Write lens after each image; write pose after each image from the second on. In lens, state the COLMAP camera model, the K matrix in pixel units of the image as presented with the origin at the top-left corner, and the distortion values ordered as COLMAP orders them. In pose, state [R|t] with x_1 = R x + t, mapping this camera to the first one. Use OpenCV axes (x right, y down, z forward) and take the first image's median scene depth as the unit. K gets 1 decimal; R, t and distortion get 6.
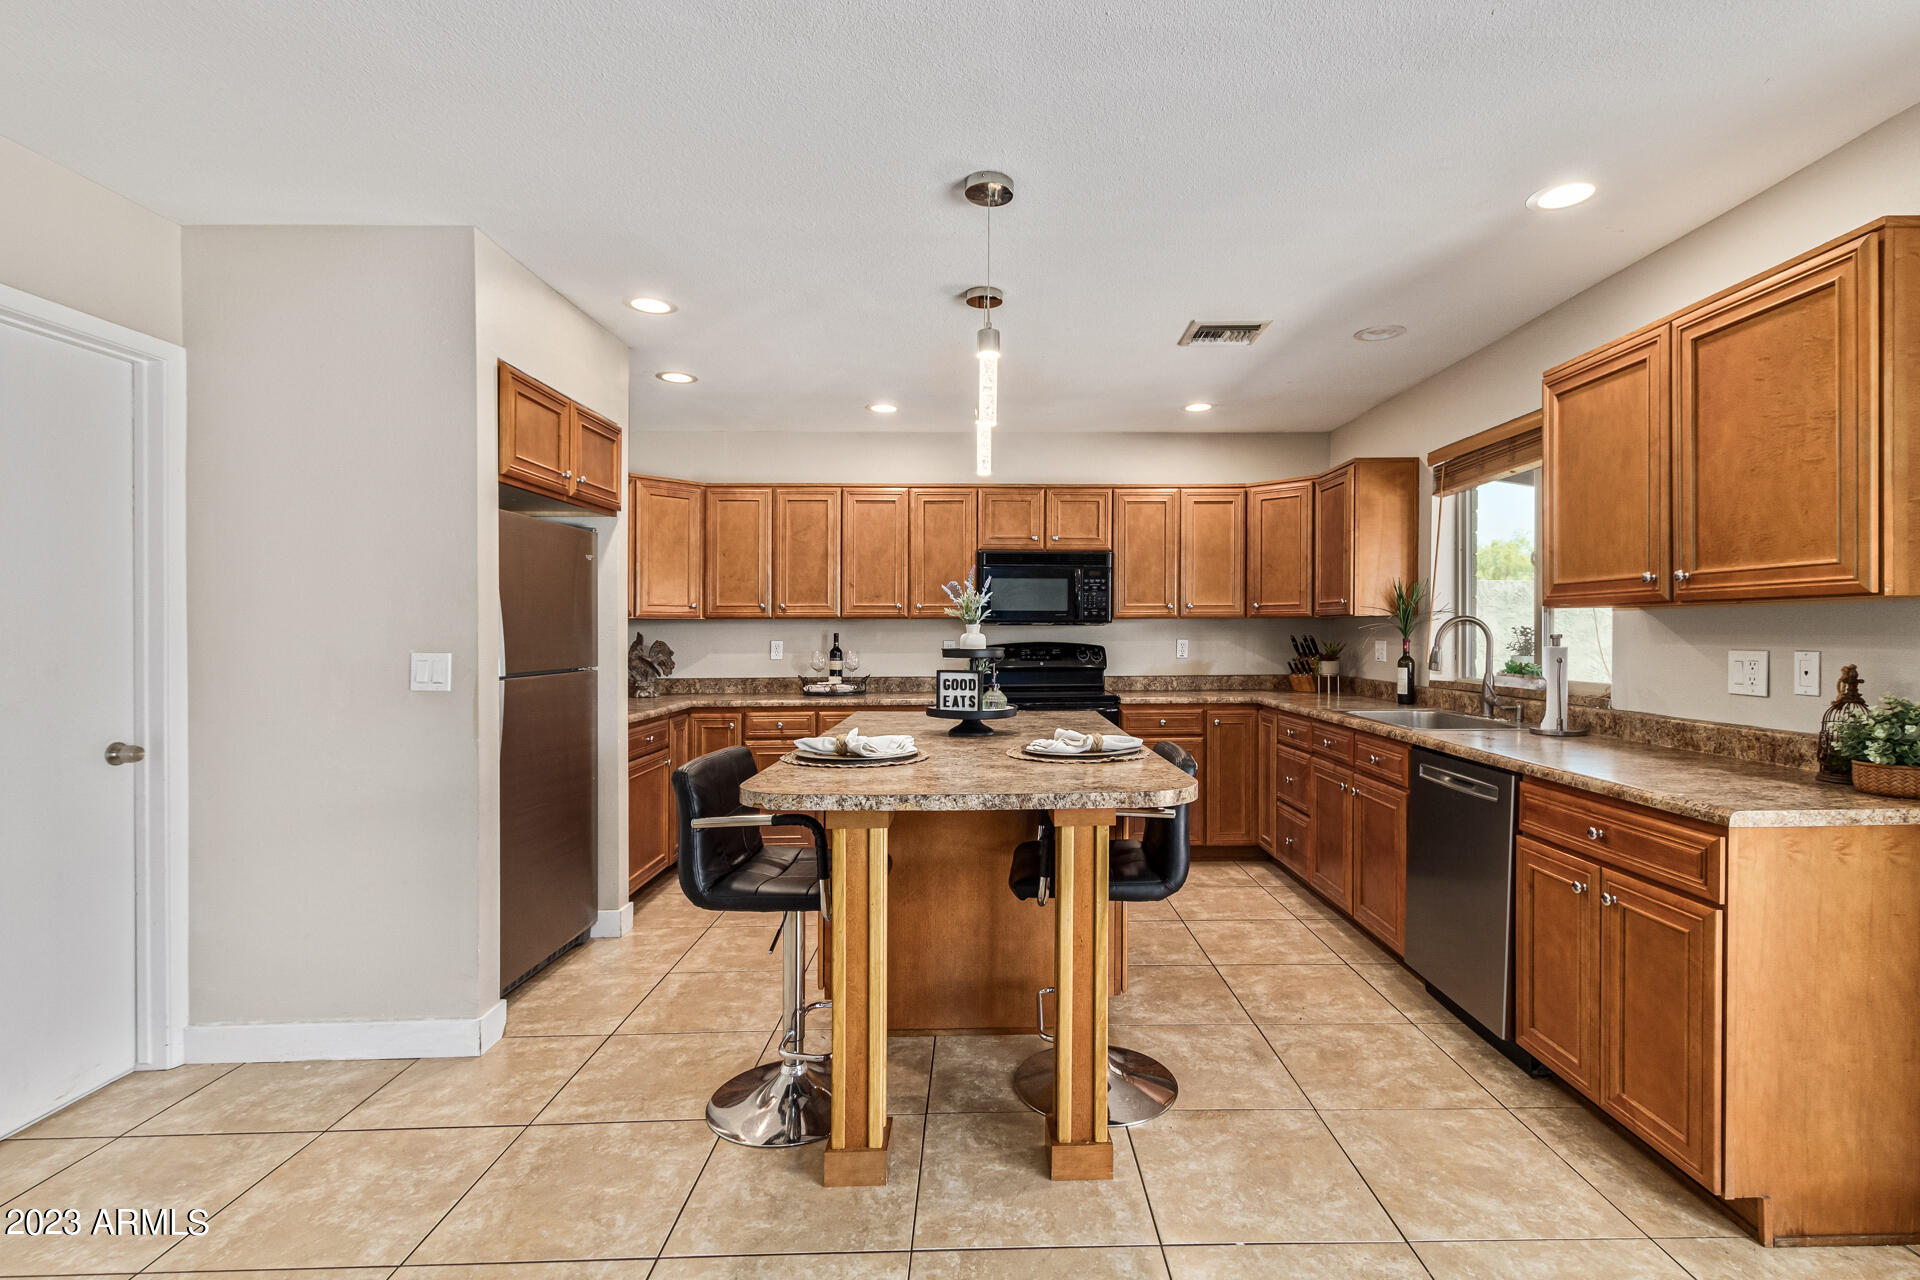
lens RADIAL K [[882.0, 0, 996.8], [0, 882.0, 600.4], [0, 0, 1]] dist [0.011155, -0.006250]
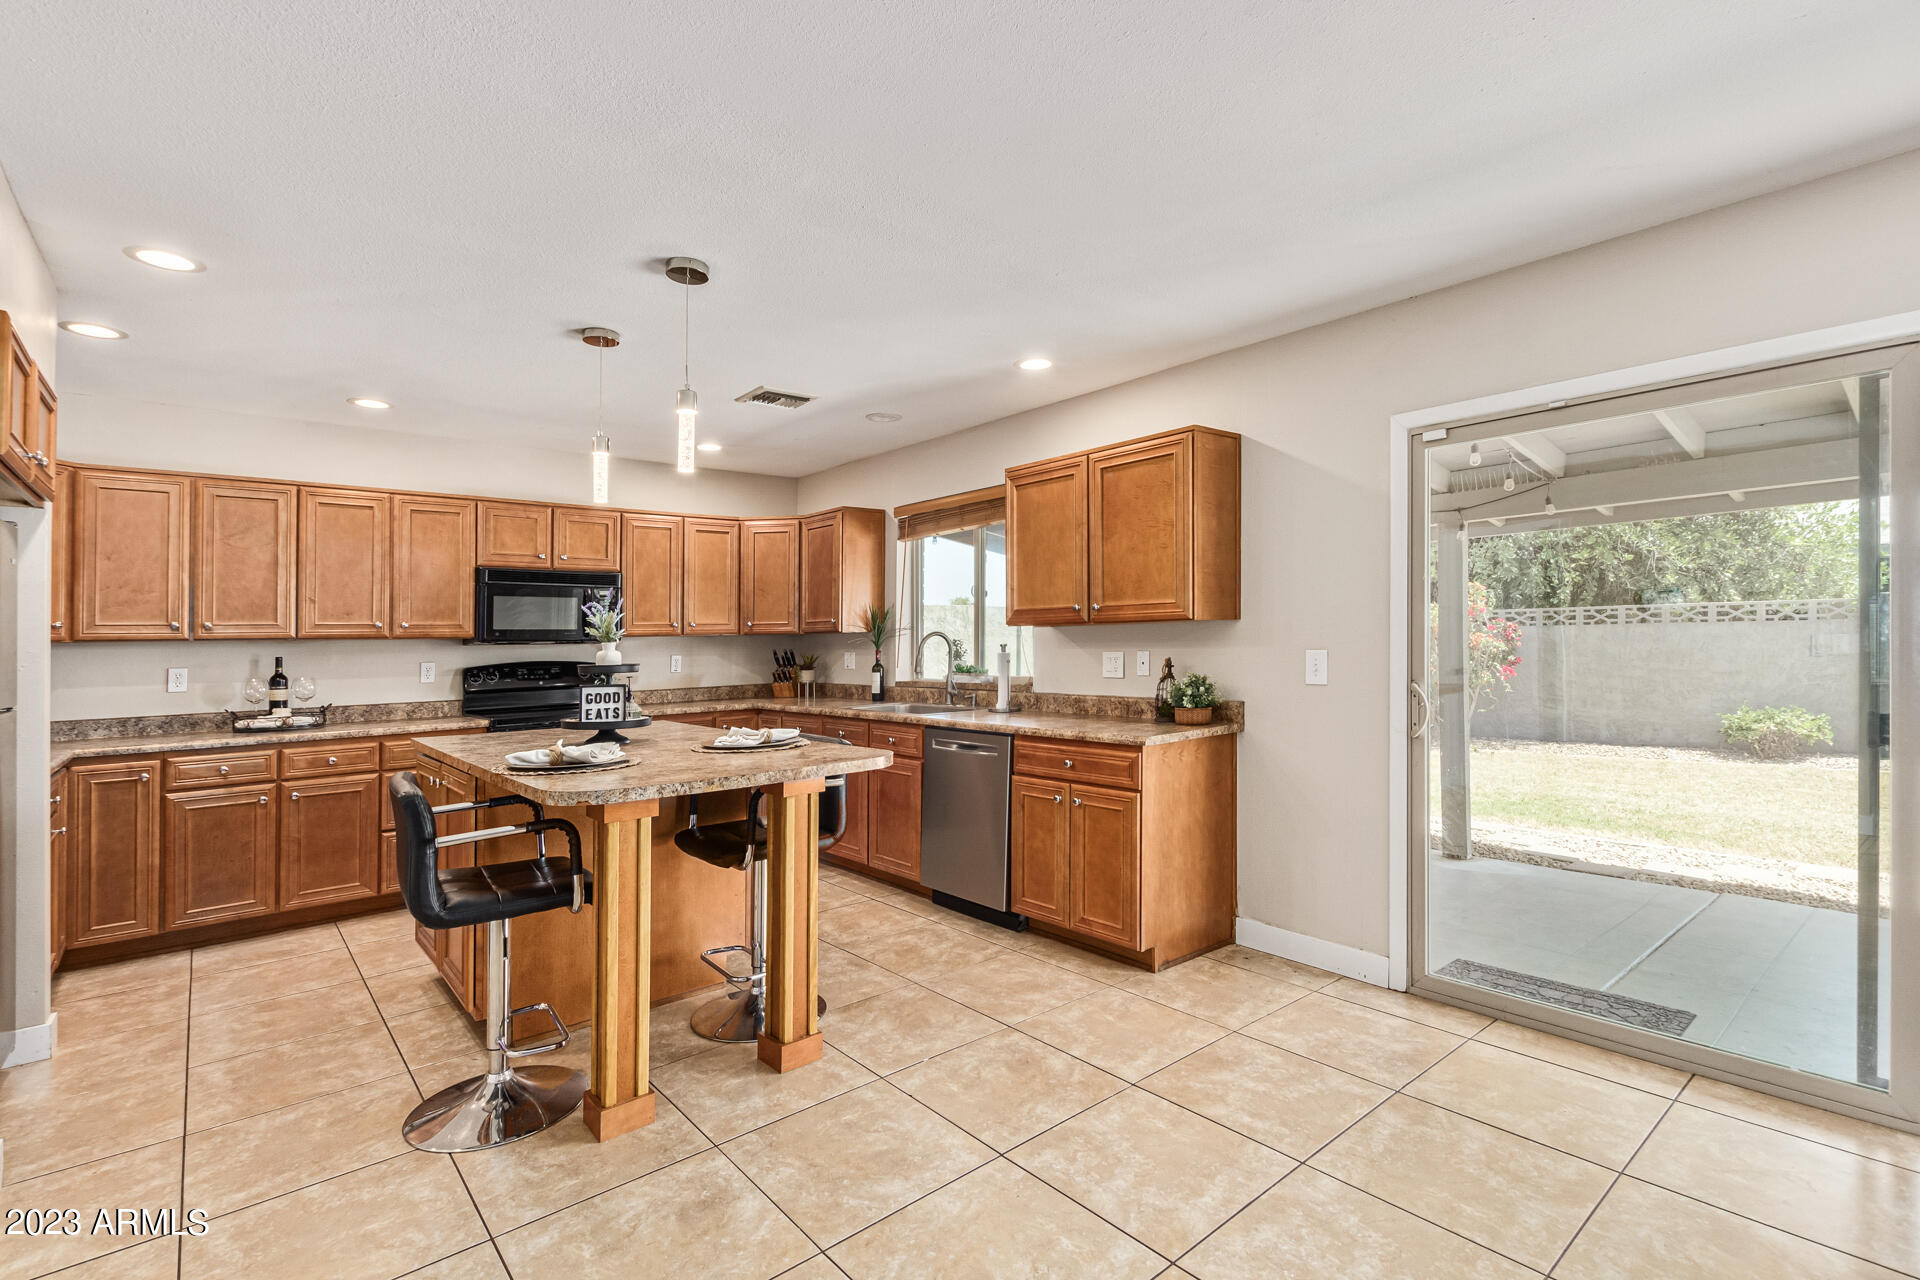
lens RADIAL K [[884.6, 0, 951.3], [0, 884.6, 605.3], [0, 0, 1]] dist [0.001980, -0.000124]
pose [[0.782545, 0.013348, 0.622451, -0.283404], [-0.004478, 0.999865, -0.015812, -0.002223], [-0.622578, 0.009587, 0.782499, -0.083924]]
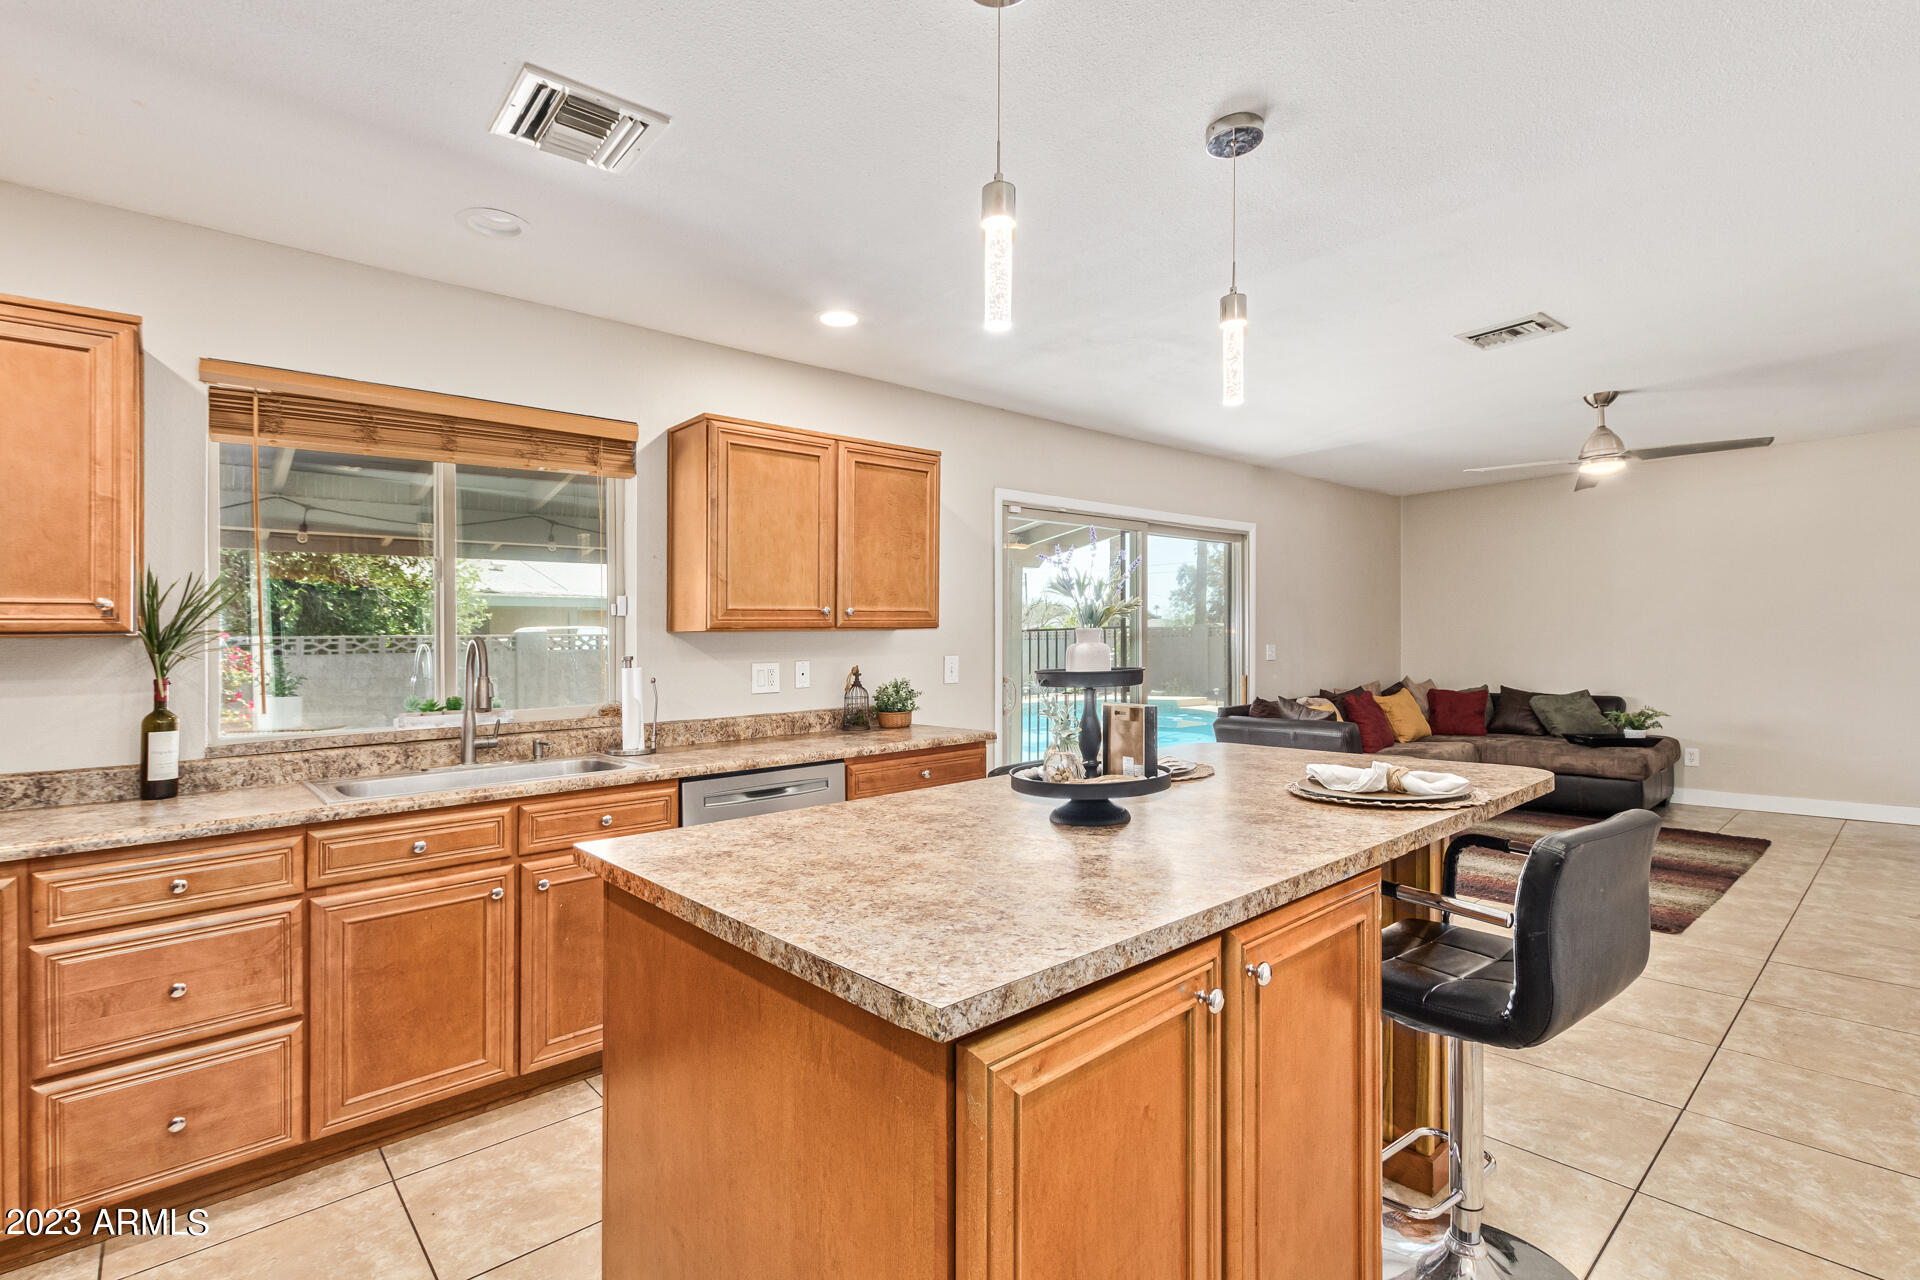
lens RADIAL K [[887.6, 0, 960.0], [0, 887.6, 640.0], [0, 0, 1]] dist [-0.018650, -0.000437]
pose [[-0.642960, 0.021772, 0.765590, -0.309995], [0.001888, 0.999638, -0.026842, 0.037014], [-0.765898, -0.015813, -0.642768, 1.067053]]
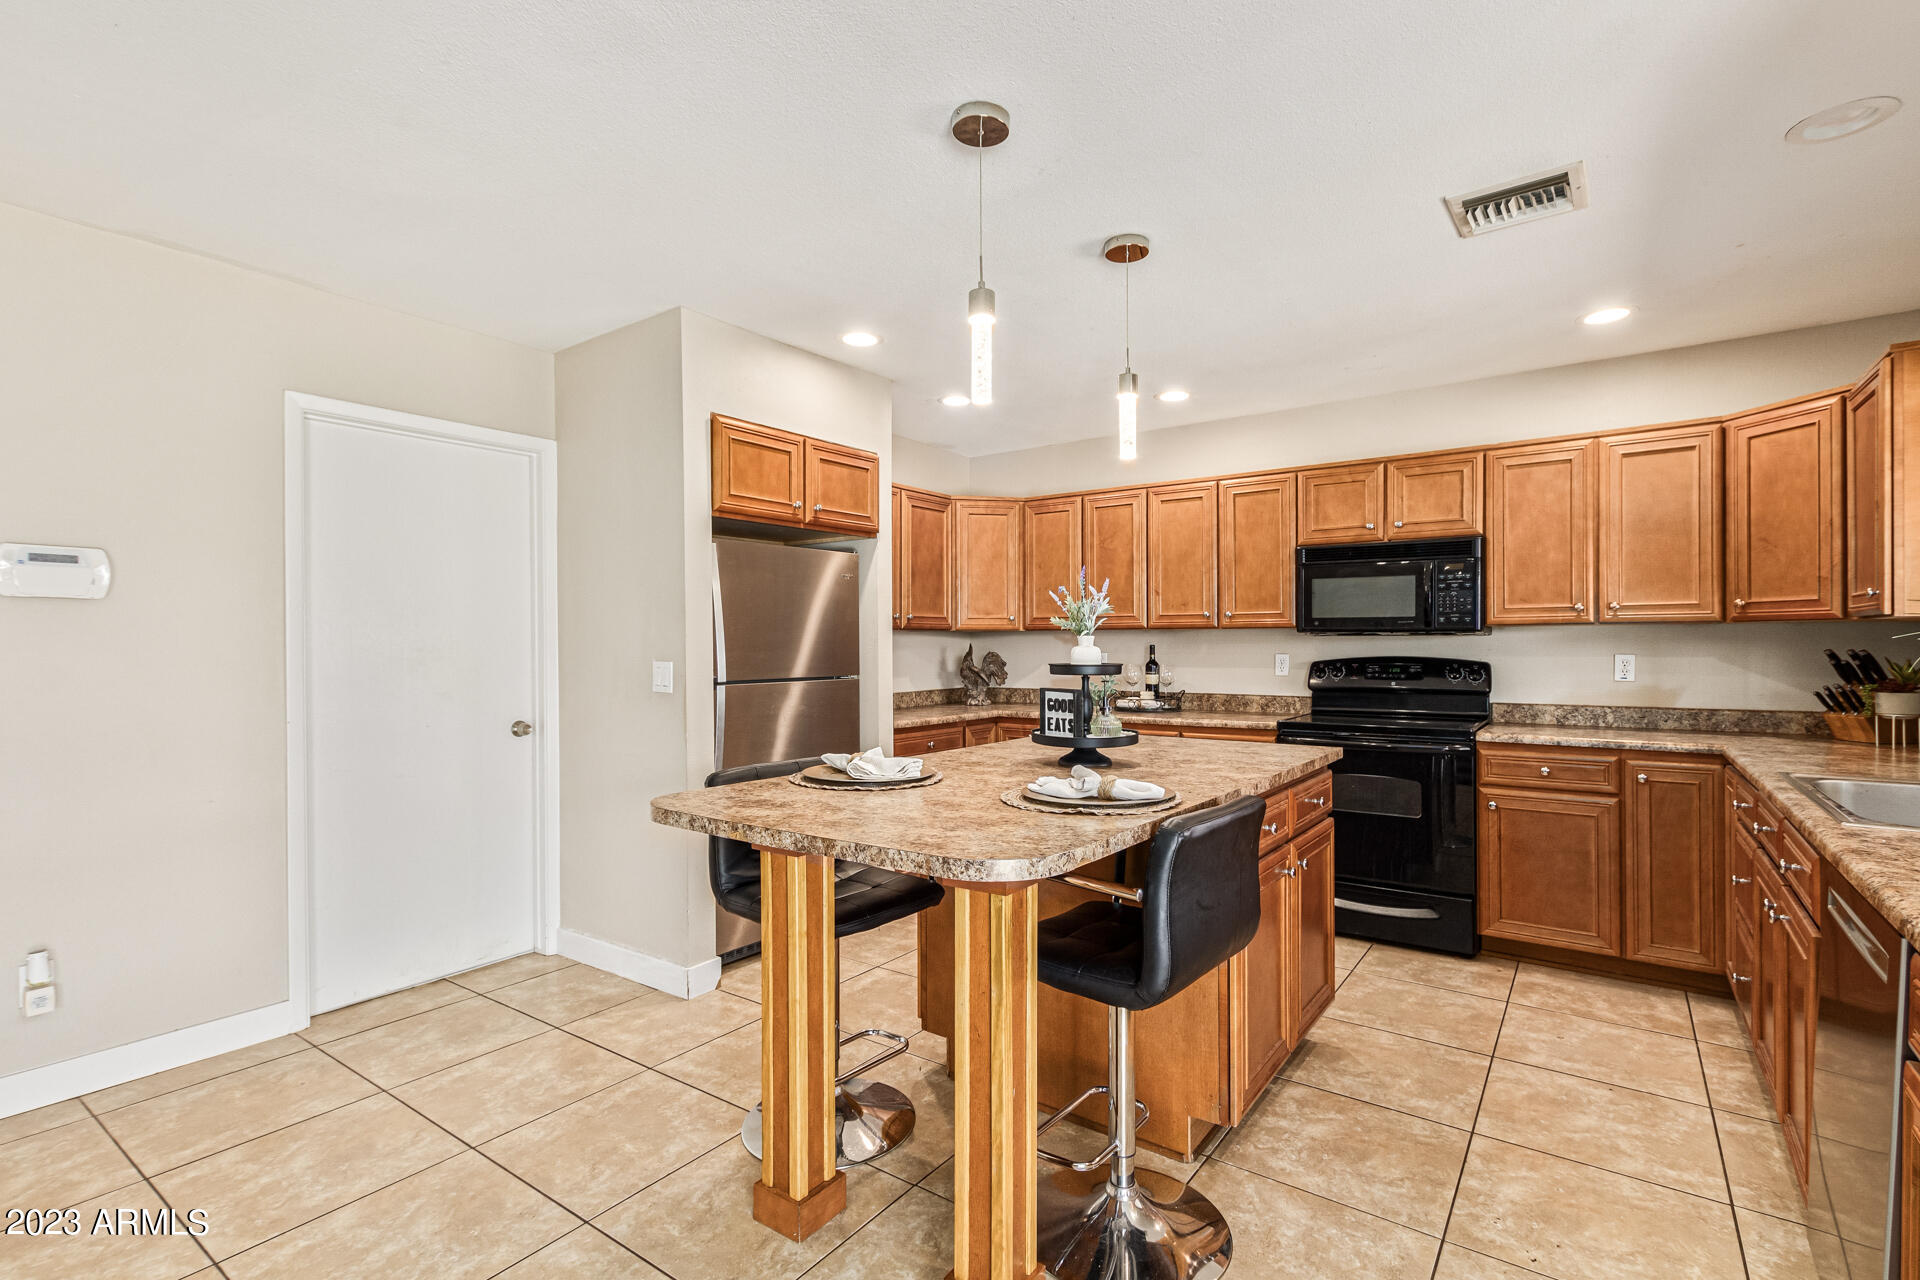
lens RADIAL K [[877.5, 0, 962.6], [0, 877.5, 613.4], [0, 0, 1]] dist [0.004083, -0.000371]
pose [[0.800729, -0.020451, -0.598678, 0.292214], [0.021755, 0.999751, -0.005054, 0.005806], [0.598632, -0.008977, 0.800974, 0.189808]]
